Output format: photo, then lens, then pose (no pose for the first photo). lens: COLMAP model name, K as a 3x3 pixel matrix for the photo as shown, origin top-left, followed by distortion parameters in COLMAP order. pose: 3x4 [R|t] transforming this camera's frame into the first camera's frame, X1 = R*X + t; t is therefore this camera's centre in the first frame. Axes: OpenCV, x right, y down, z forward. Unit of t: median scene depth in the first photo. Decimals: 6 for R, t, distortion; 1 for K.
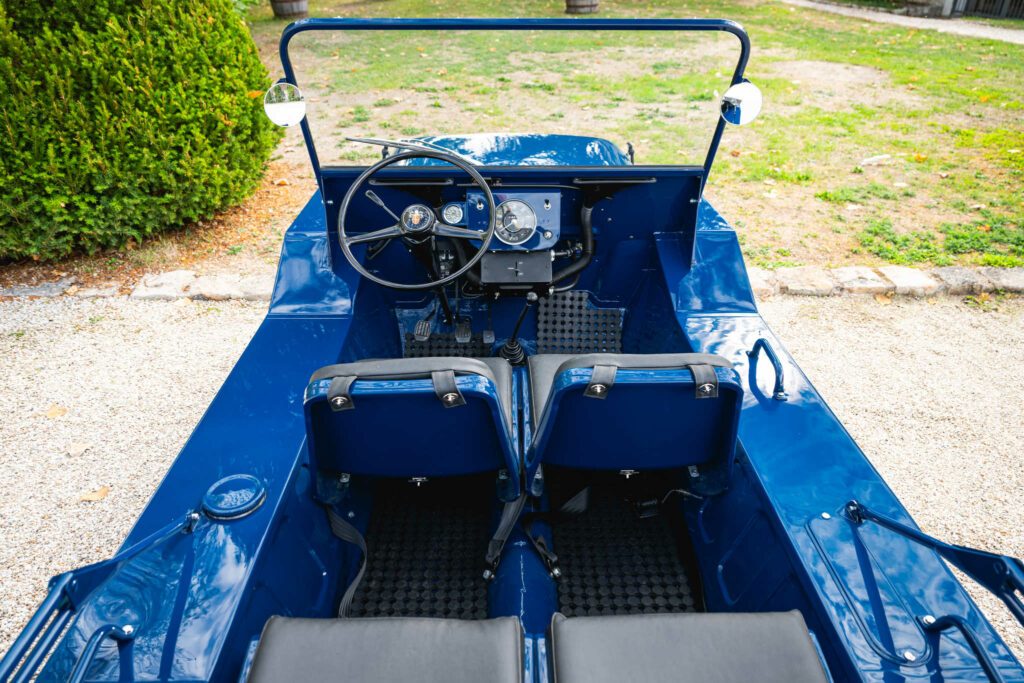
lens RADIAL K [[701.4, 0, 512.0], [0, 701.4, 341.5], [0, 0, 1]] dist [-0.004716, -0.001447]
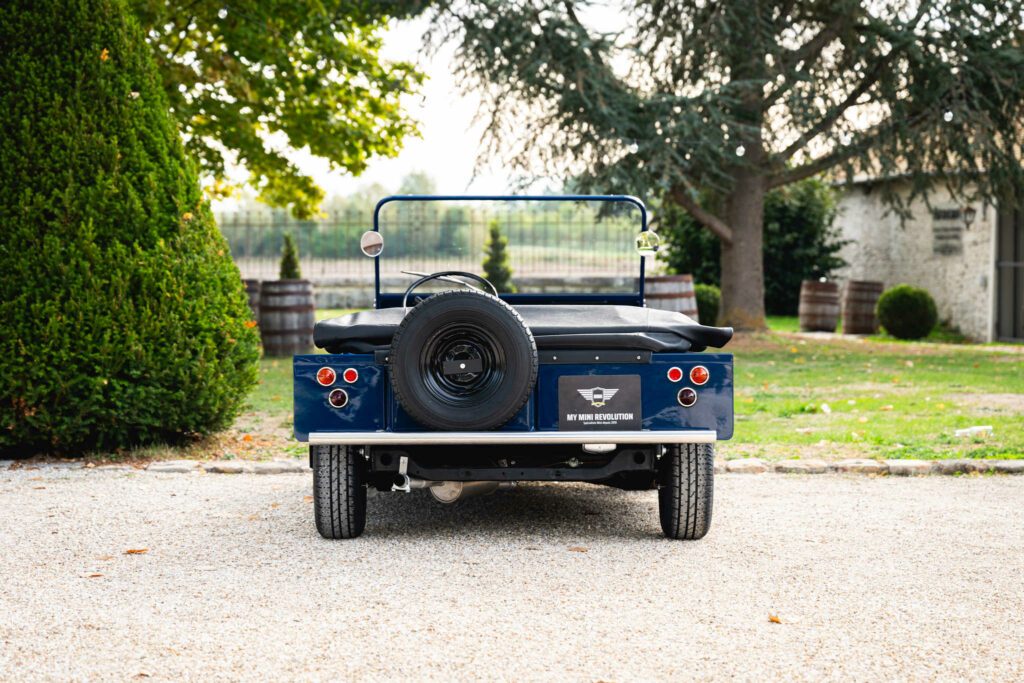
lens RADIAL K [[2368.6, 0, 489.2], [0, 2368.6, 342.7], [0, 0, 1]] dist [0.002319, 0.048730]
pose [[0.999704, -0.005302, -0.023750, 0.052283], [-0.007002, 0.872044, -0.489378, 1.532934], [0.023306, 0.489399, 0.871748, -2.216059]]
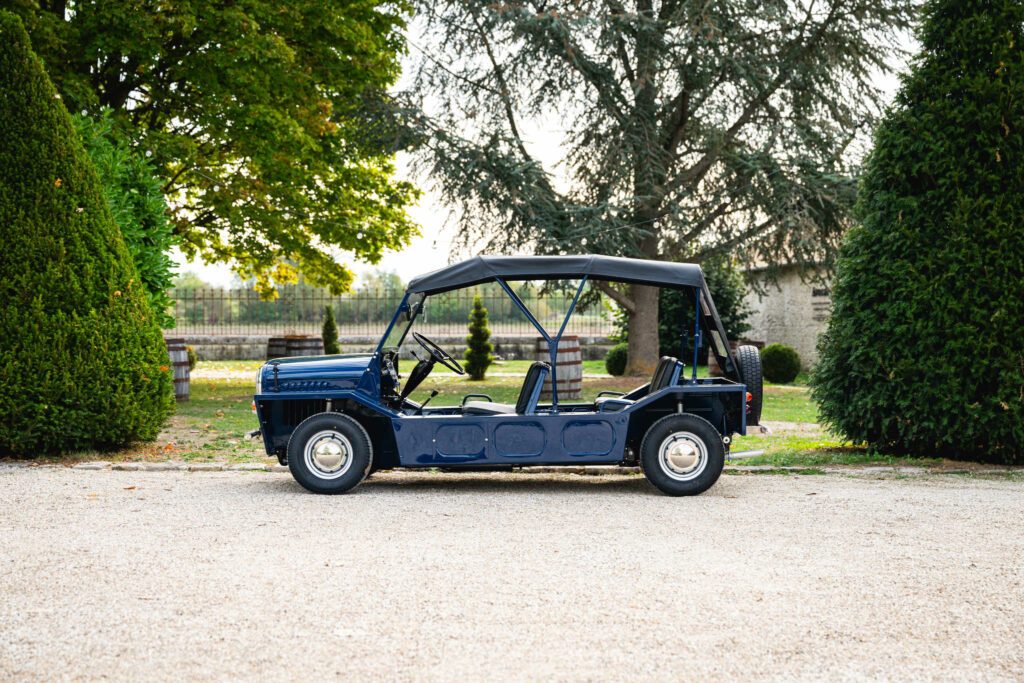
lens RADIAL K [[1757.0, 0, 516.0], [0, 1757.0, 342.1], [0, 0, 1]] dist [0.006394, -0.001624]
pose [[0.998102, -0.002135, -0.061540, 0.665995], [-0.029629, 0.859450, -0.510360, 1.657325], [0.053981, 0.511215, 0.857756, -2.414113]]
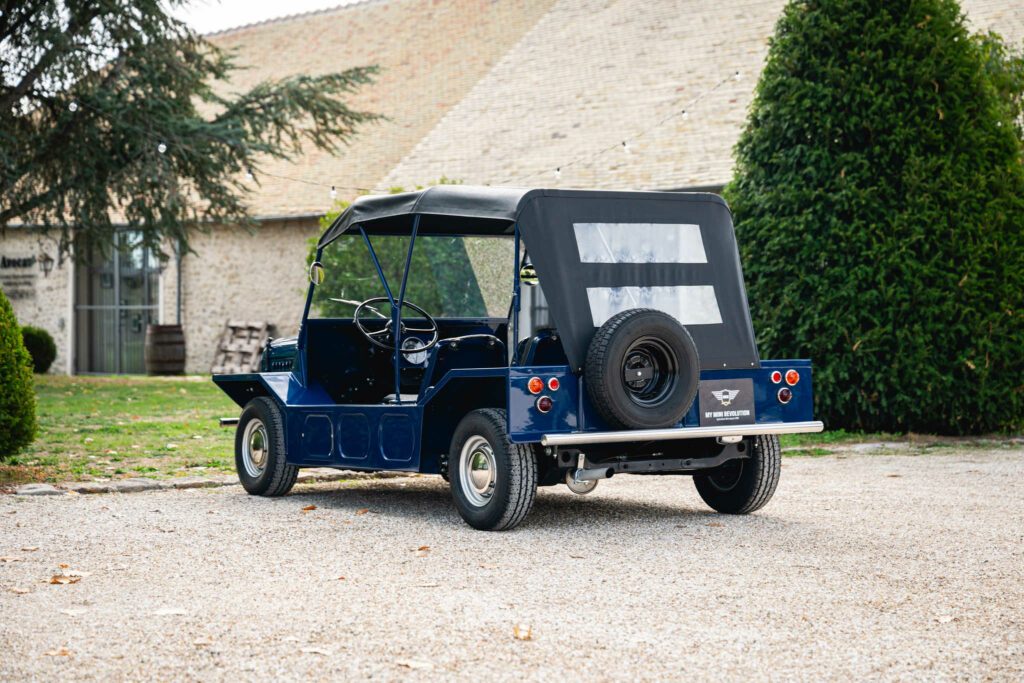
lens RADIAL K [[2122.6, 0, 519.6], [0, 2122.6, 344.8], [0, 0, 1]] dist [0.010441, -0.164822]
pose [[0.851192, -0.017199, 0.524573, -1.629697], [0.279335, 0.861000, -0.425031, 1.365506], [-0.444347, 0.508314, 0.737680, -1.896632]]
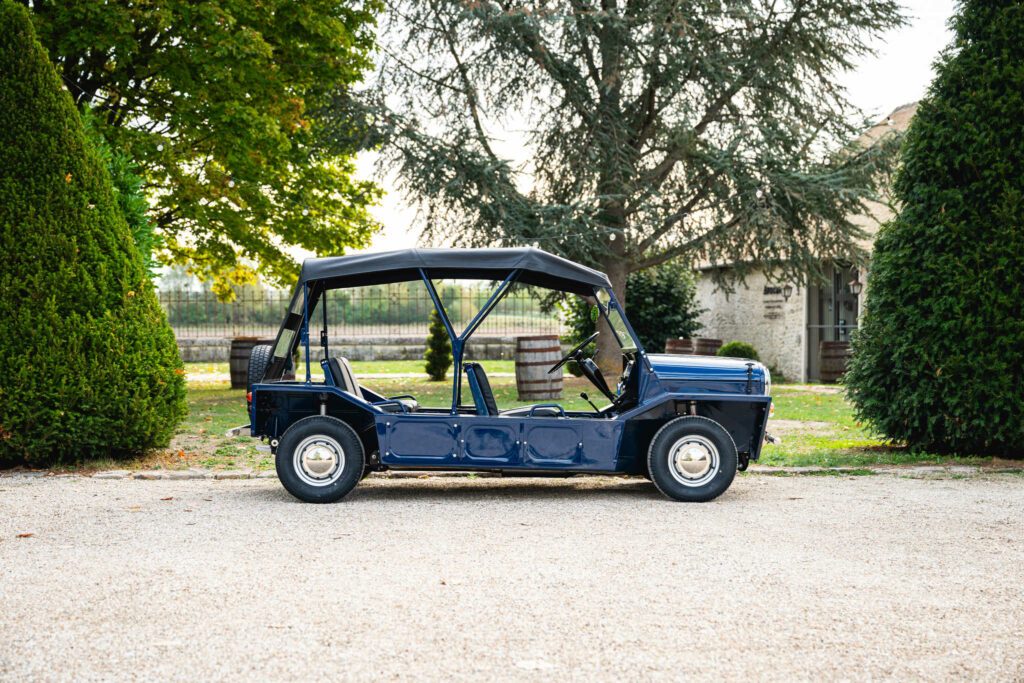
lens RADIAL K [[1722.8, 0, 512.0], [0, 1722.8, 341.5], [0, 0, 1]] dist [0.006304, -0.043772]
pose [[0.999867, -0.010243, -0.012658, 0.378726], [0.002329, 0.859333, -0.511412, 1.551058], [0.016116, 0.511314, 0.859243, -2.235444]]
